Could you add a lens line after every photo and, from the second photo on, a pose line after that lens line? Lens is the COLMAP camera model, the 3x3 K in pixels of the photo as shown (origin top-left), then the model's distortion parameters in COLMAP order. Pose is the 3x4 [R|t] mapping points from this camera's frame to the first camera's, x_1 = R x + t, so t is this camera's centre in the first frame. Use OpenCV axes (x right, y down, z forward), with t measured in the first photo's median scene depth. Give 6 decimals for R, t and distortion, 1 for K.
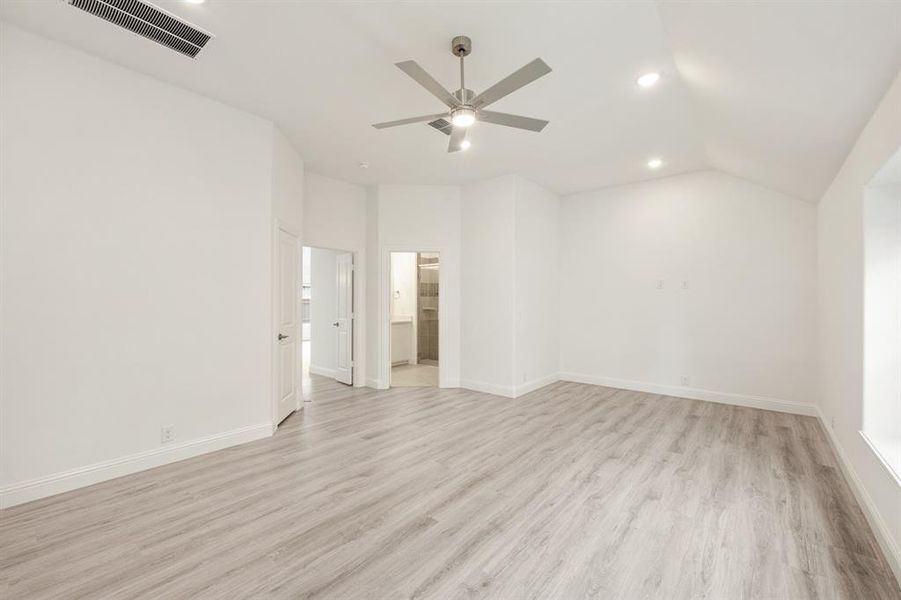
lens RADIAL K [[369.2, 0, 448.3], [0, 369.2, 305.5], [0, 0, 1]] dist [-0.001286, -0.000115]
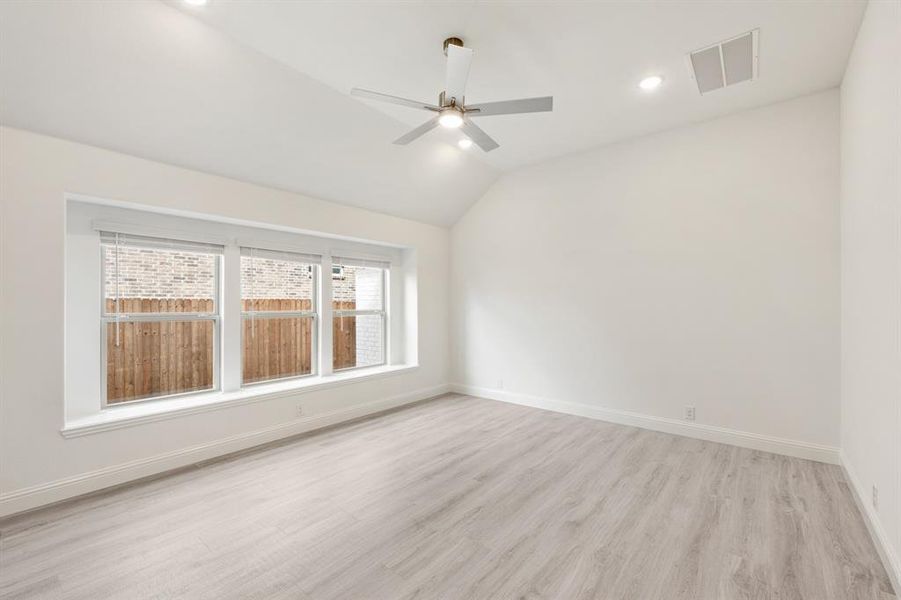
lens RADIAL K [[369.2, 0, 448.3], [0, 369.2, 305.5], [0, 0, 1]] dist [-0.001286, -0.000115]
pose [[-0.999975, -0.002119, 0.006806, 0.043301], [-0.002008, 0.999864, 0.016378, -0.023735], [-0.006840, 0.016364, -0.999843, 2.037672]]
